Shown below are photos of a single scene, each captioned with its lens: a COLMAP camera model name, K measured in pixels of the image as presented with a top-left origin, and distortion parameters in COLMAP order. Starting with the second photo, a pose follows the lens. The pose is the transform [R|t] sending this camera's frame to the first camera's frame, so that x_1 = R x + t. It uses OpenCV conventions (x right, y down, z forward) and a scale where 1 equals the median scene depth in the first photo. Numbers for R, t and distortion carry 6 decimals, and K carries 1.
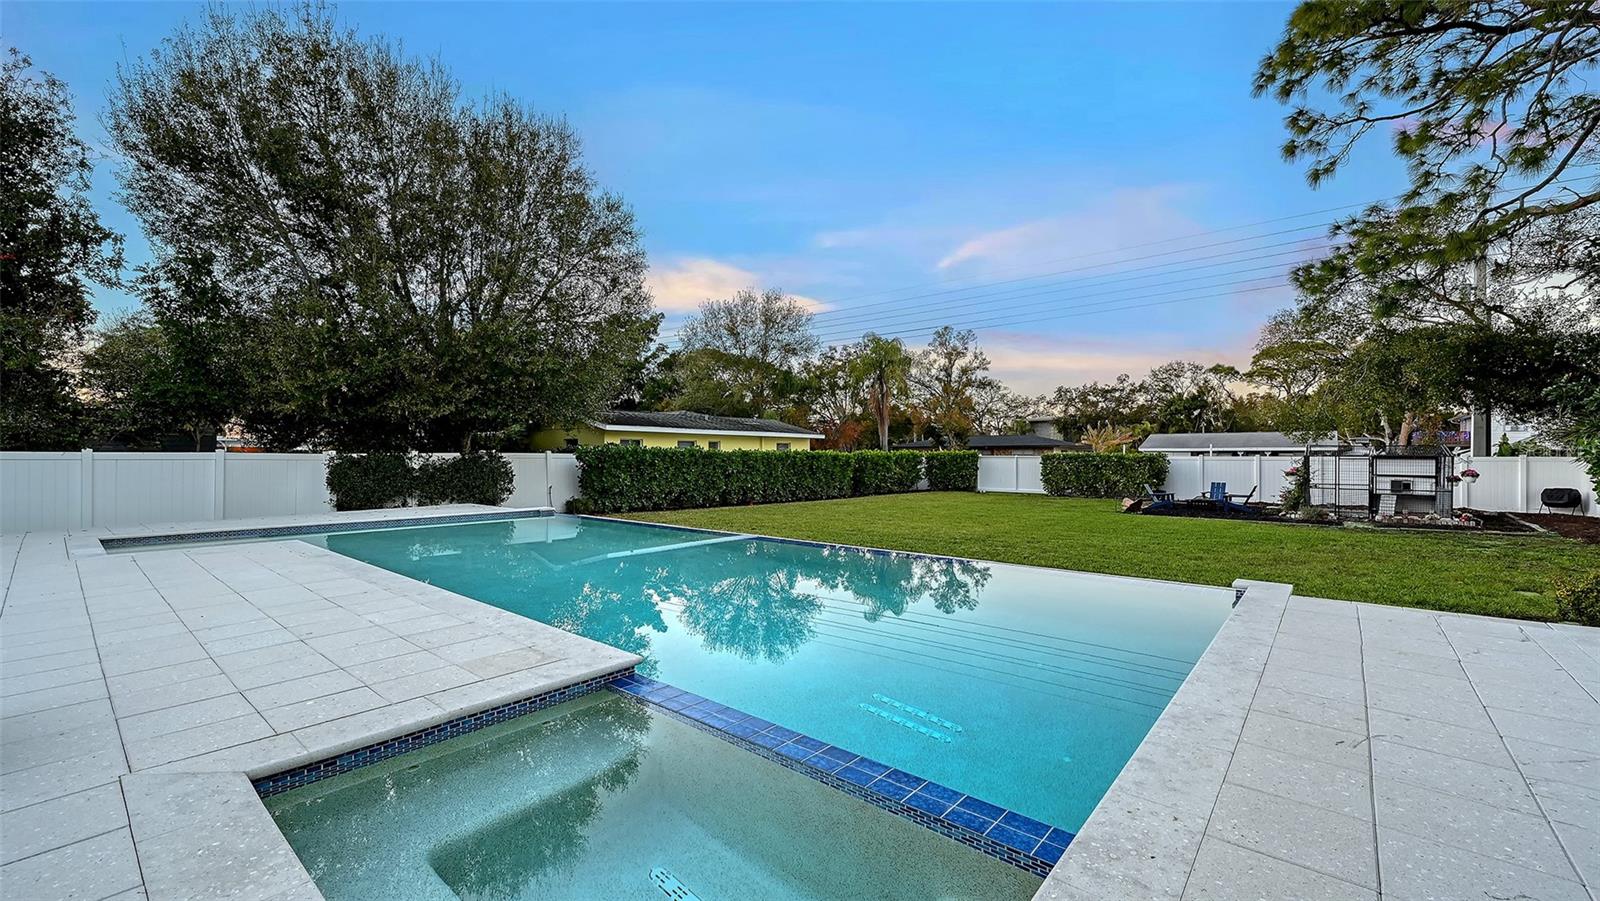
lens RADIAL K [[637.7, 0, 802.1], [0, 637.7, 443.6], [0, 0, 1]] dist [-0.000705, -0.000019]
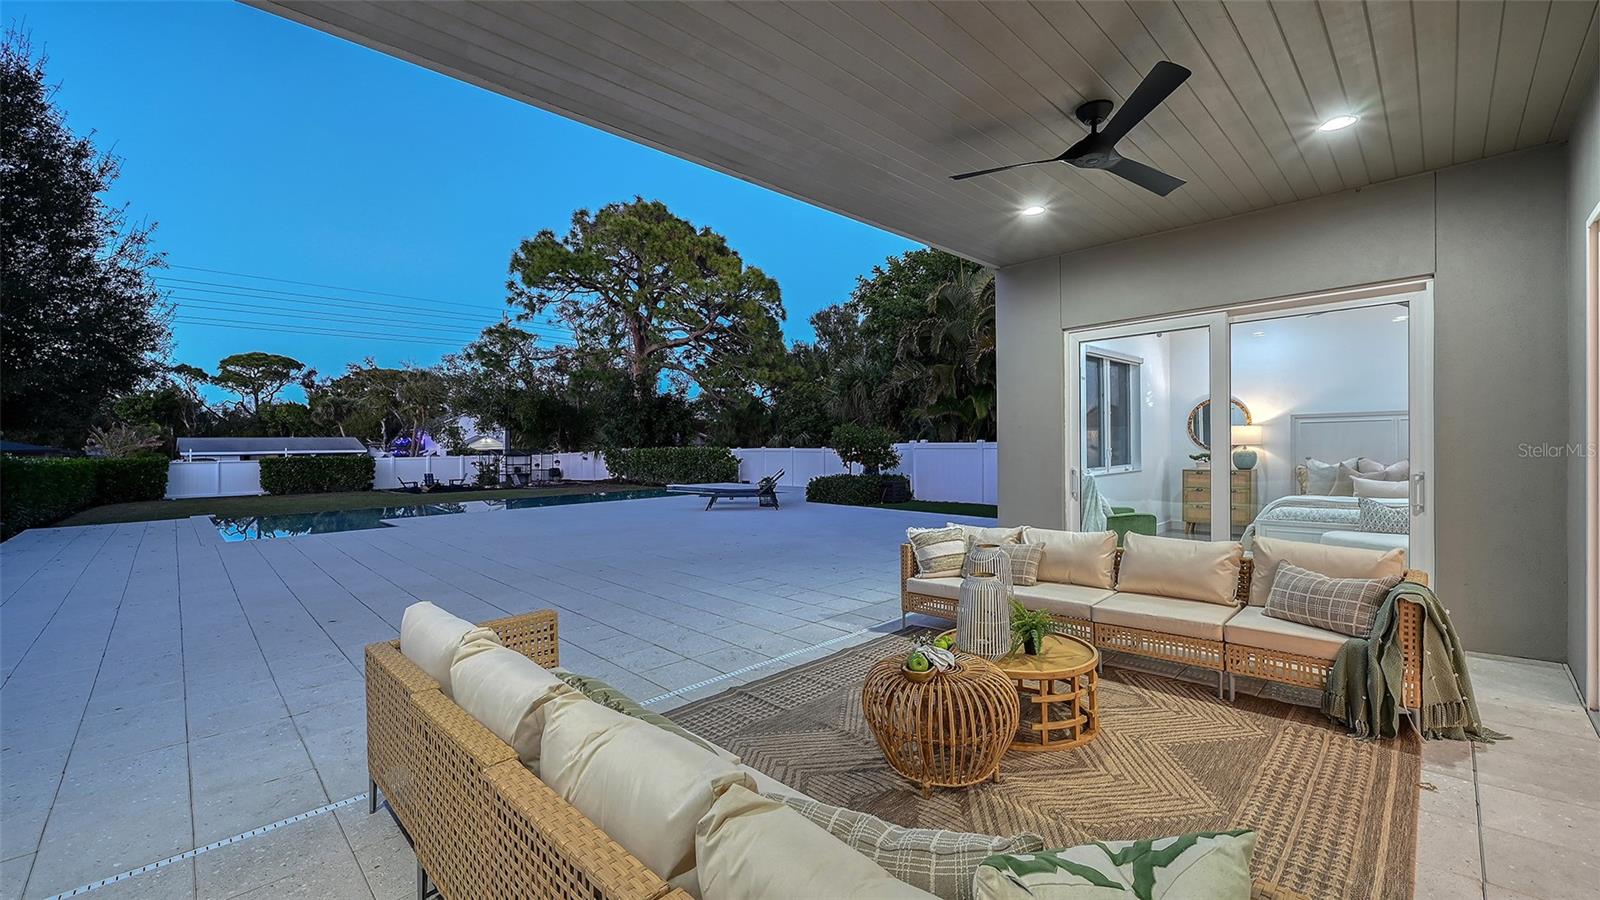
lens RADIAL K [[637.7, 0, 802.1], [0, 637.7, 443.1], [0, 0, 1]] dist [-0.000705, -0.000019]
pose [[0.083867, 0.002502, 0.996474, -0.800176], [-0.000434, 0.999997, -0.002474, -0.010338], [-0.996477, -0.000225, 0.083868, -0.050373]]
